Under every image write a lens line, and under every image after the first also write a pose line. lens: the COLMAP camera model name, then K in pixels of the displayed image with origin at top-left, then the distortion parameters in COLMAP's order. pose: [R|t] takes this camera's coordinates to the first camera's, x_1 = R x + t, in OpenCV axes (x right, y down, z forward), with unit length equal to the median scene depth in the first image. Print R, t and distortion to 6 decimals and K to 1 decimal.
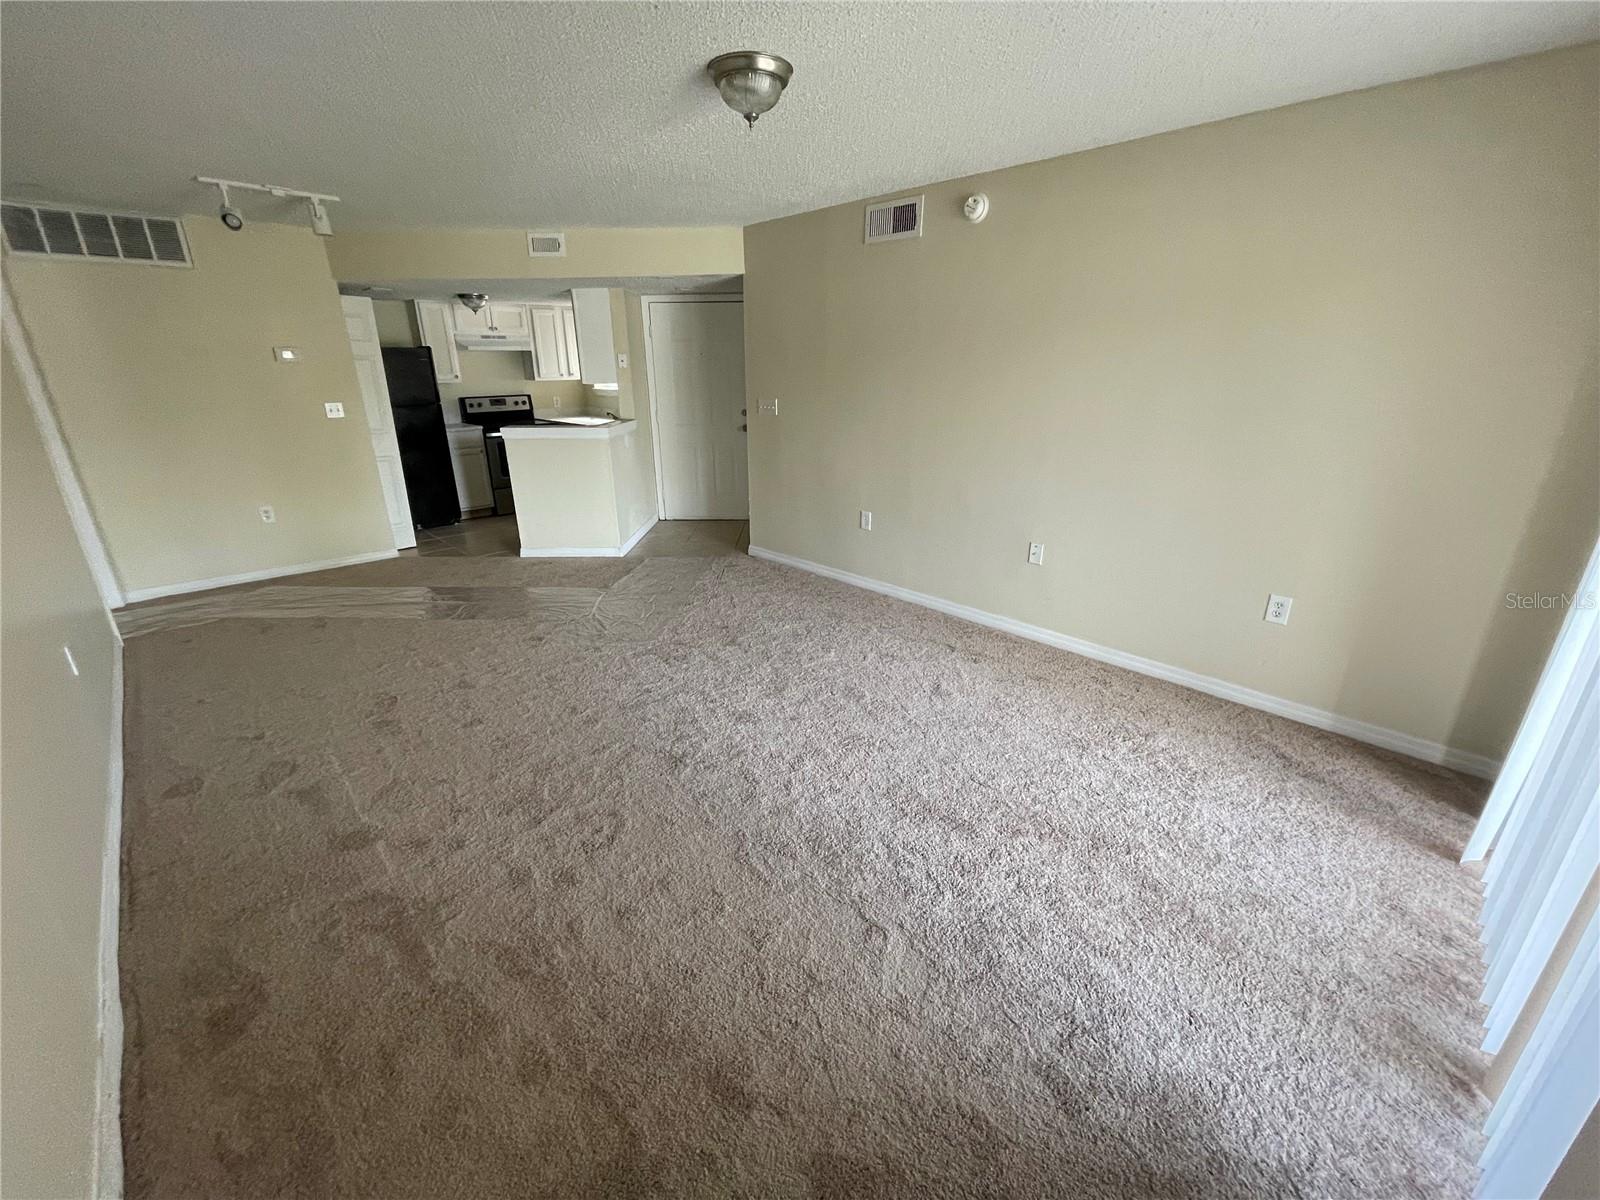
lens RADIAL K [[652.7, 0, 797.2], [0, 652.7, 595.9], [0, 0, 1]] dist [0.000576, 0.000093]
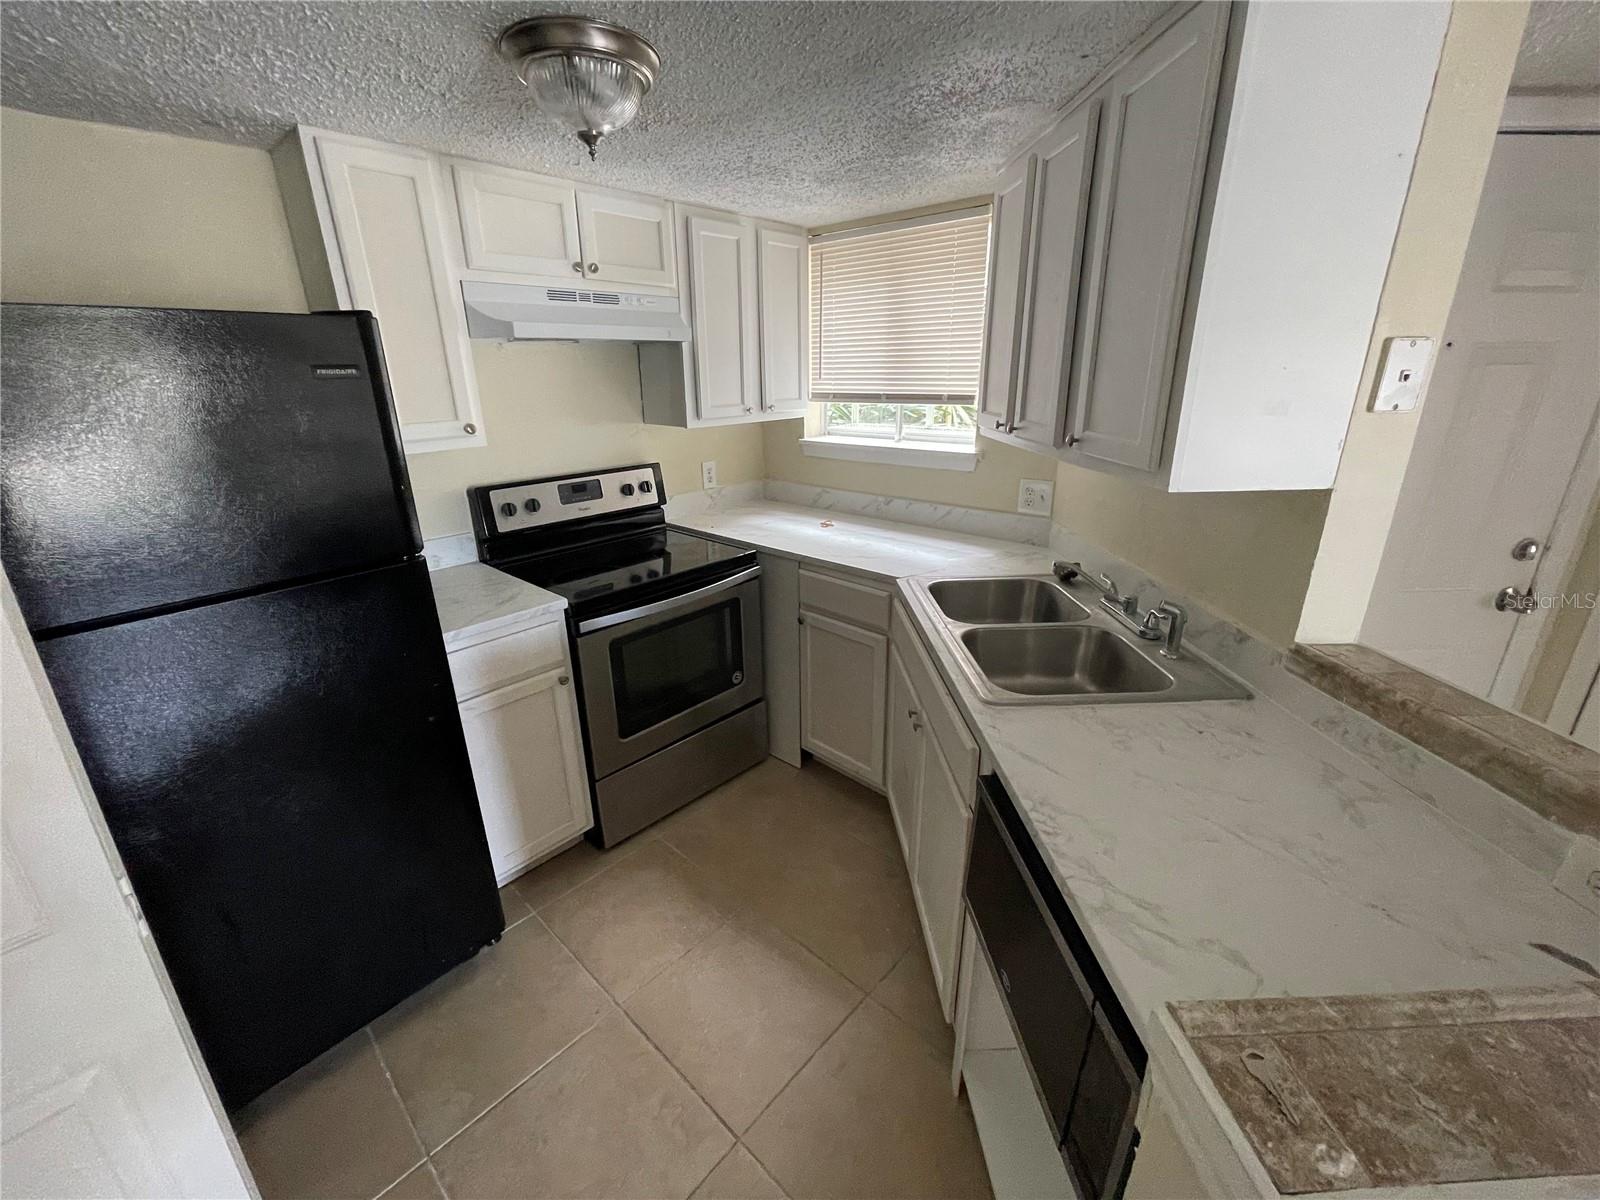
lens RADIAL K [[652.7, 0, 803.8], [0, 652.7, 597.2], [0, 0, 1]] dist [0.000576, 0.000093]
pose [[0.997721, -0.031344, 0.059752, -0.373128], [0.031957, 0.999446, -0.009334, -0.240369], [-0.059426, 0.011223, 0.998170, 0.666094]]
